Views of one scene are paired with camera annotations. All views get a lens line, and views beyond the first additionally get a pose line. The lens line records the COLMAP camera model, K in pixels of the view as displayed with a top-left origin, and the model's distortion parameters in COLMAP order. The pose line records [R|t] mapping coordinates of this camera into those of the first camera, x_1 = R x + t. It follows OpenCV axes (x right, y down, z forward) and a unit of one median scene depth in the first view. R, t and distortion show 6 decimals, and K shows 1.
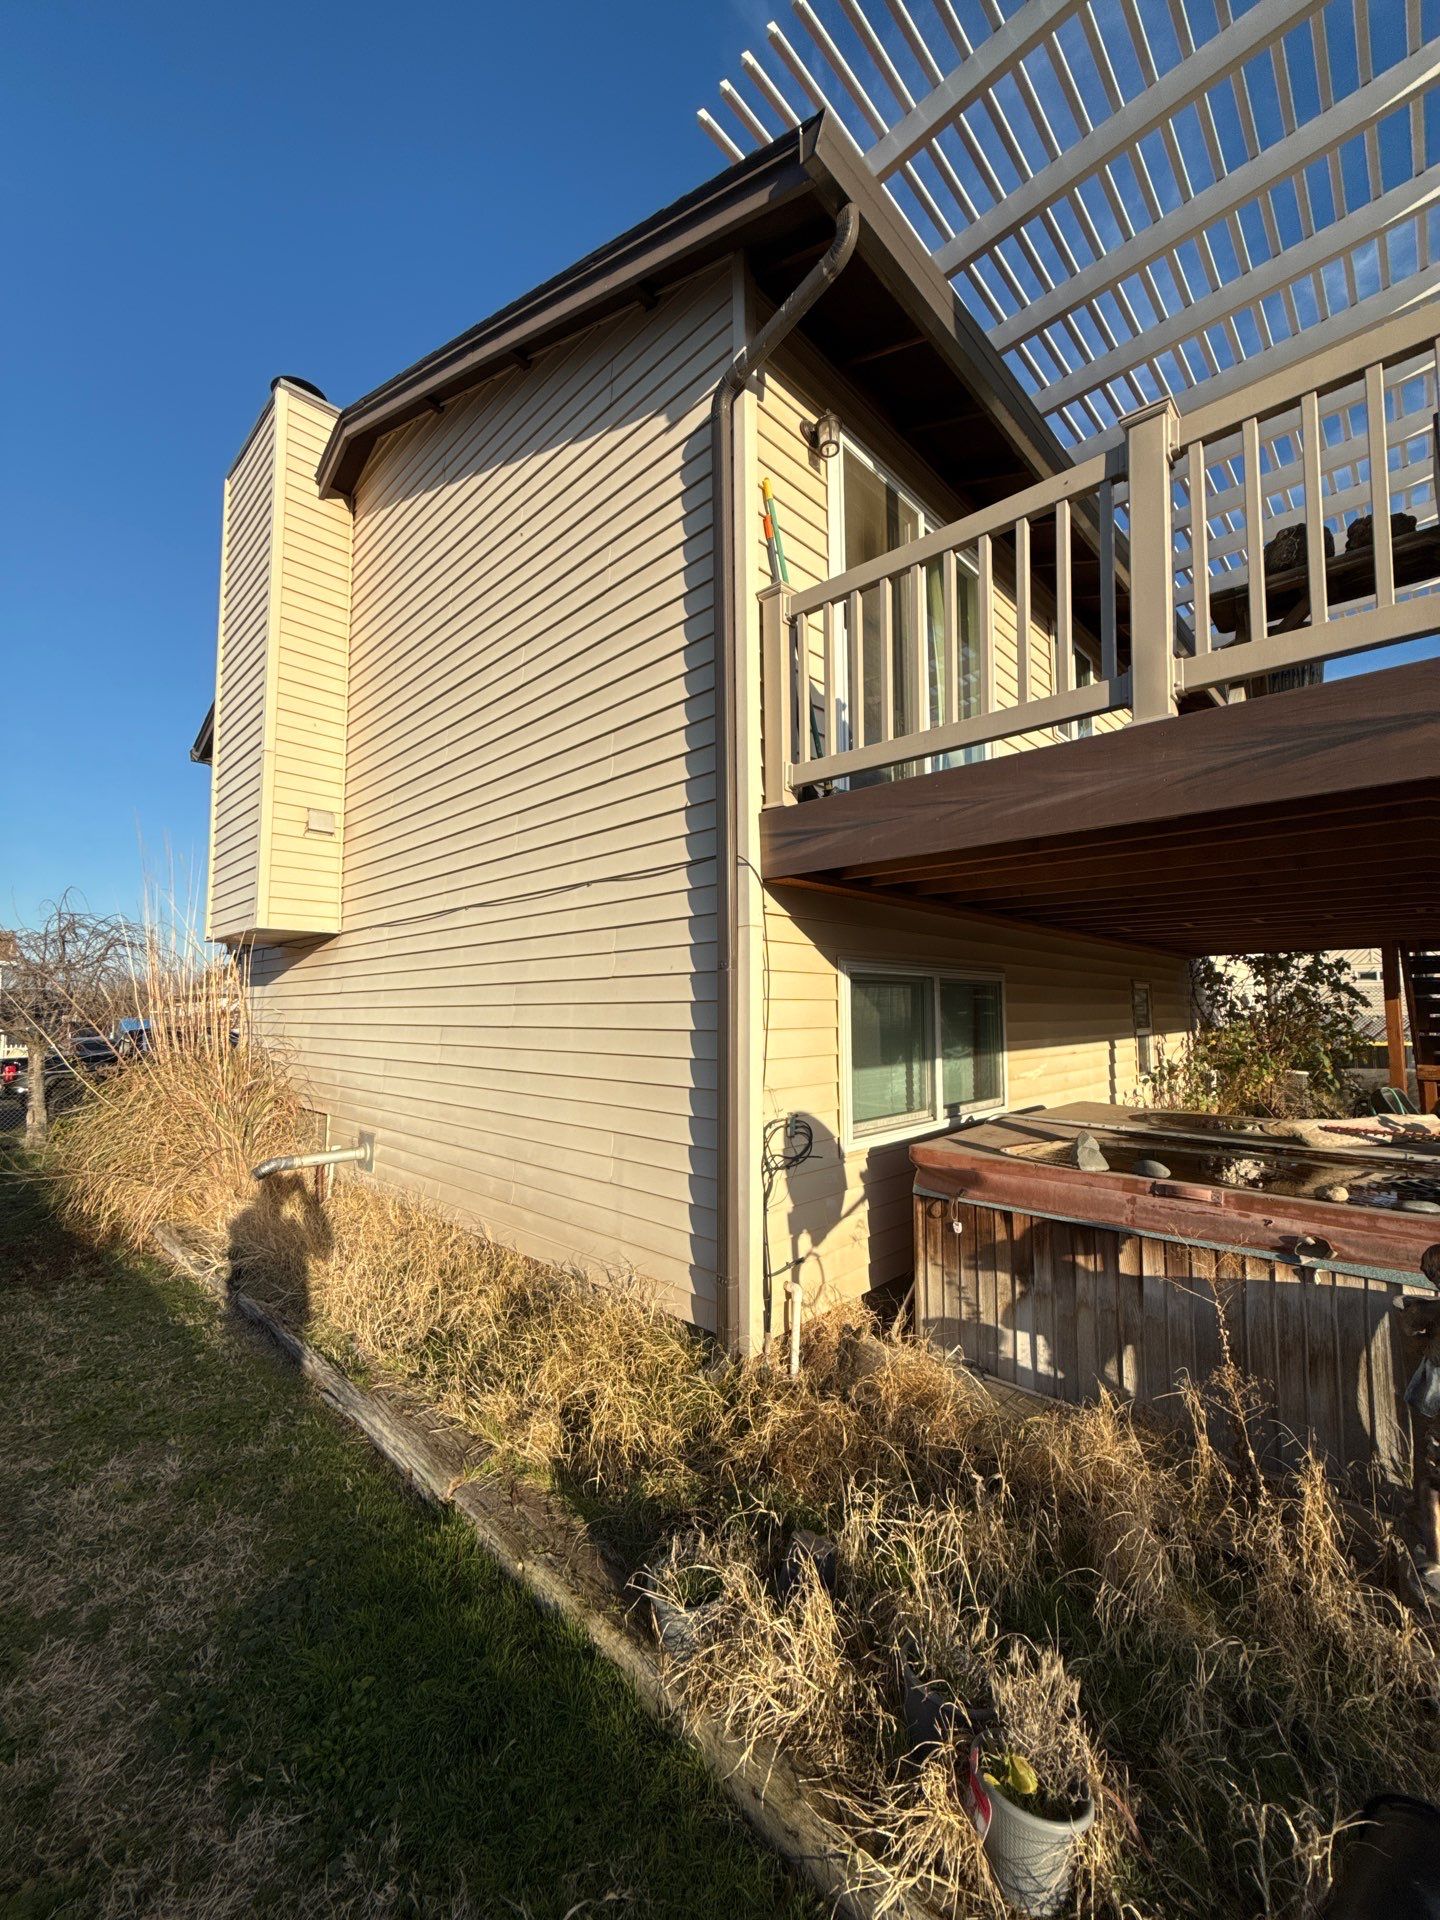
lens RADIAL K [[758.8, 0, 720.0], [0, 758.8, 960.0], [0, 0, 1]] dist [0.000998, -0.000145]
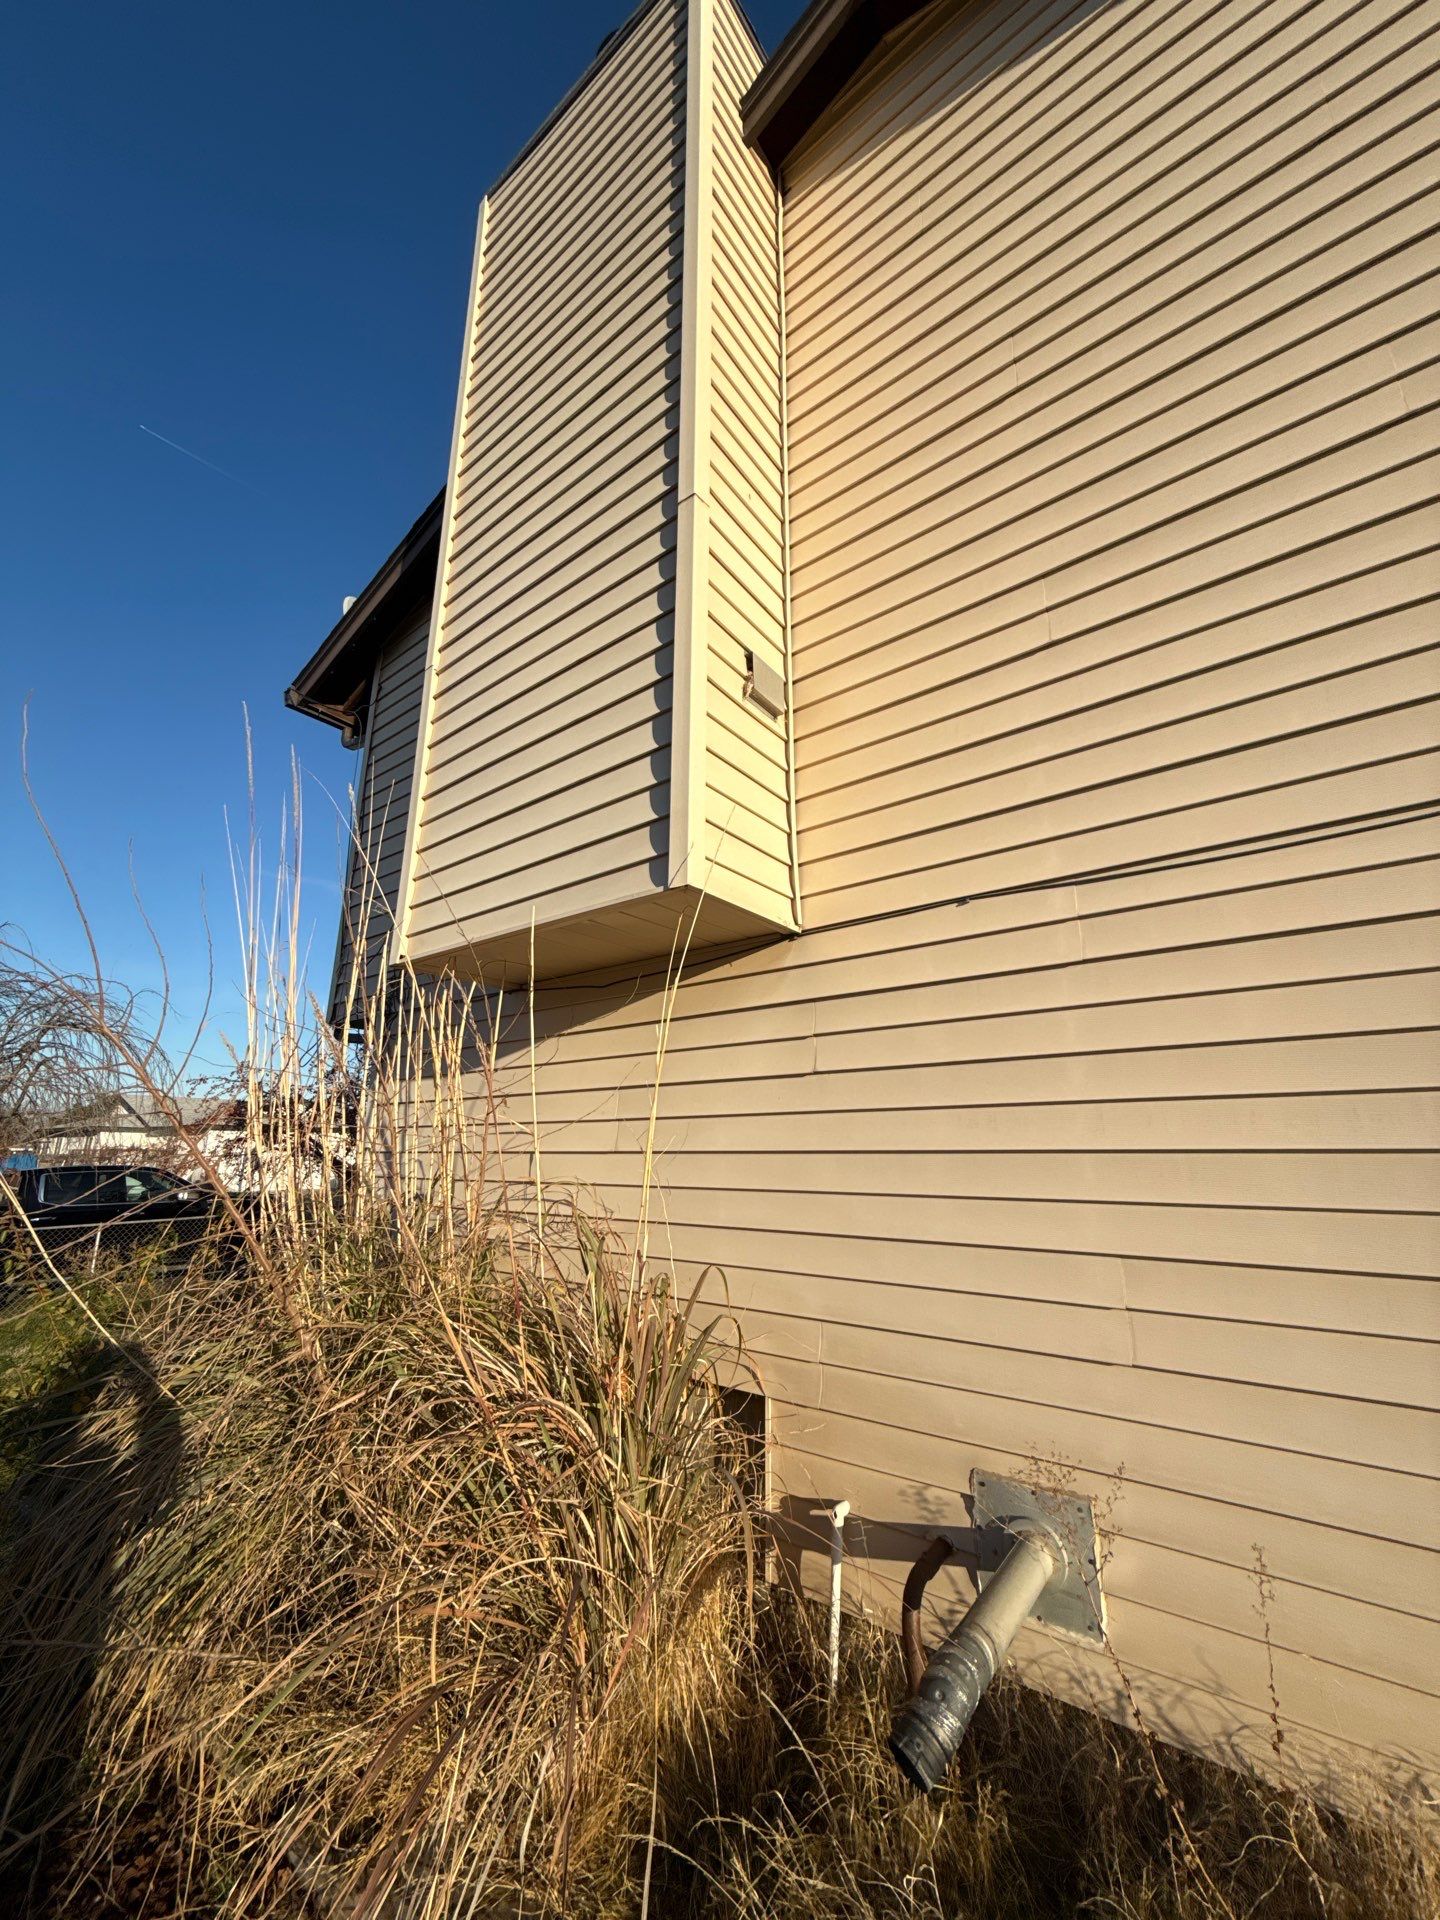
lens RADIAL K [[758.8, 0, 720.0], [0, 758.8, 960.0], [0, 0, 1]] dist [0.000998, -0.000145]
pose [[0.993836, 0.035926, 0.104875, -0.578545], [-0.013547, 0.978301, -0.206746, 0.062318], [-0.110026, 0.204051, 0.972758, 0.602328]]
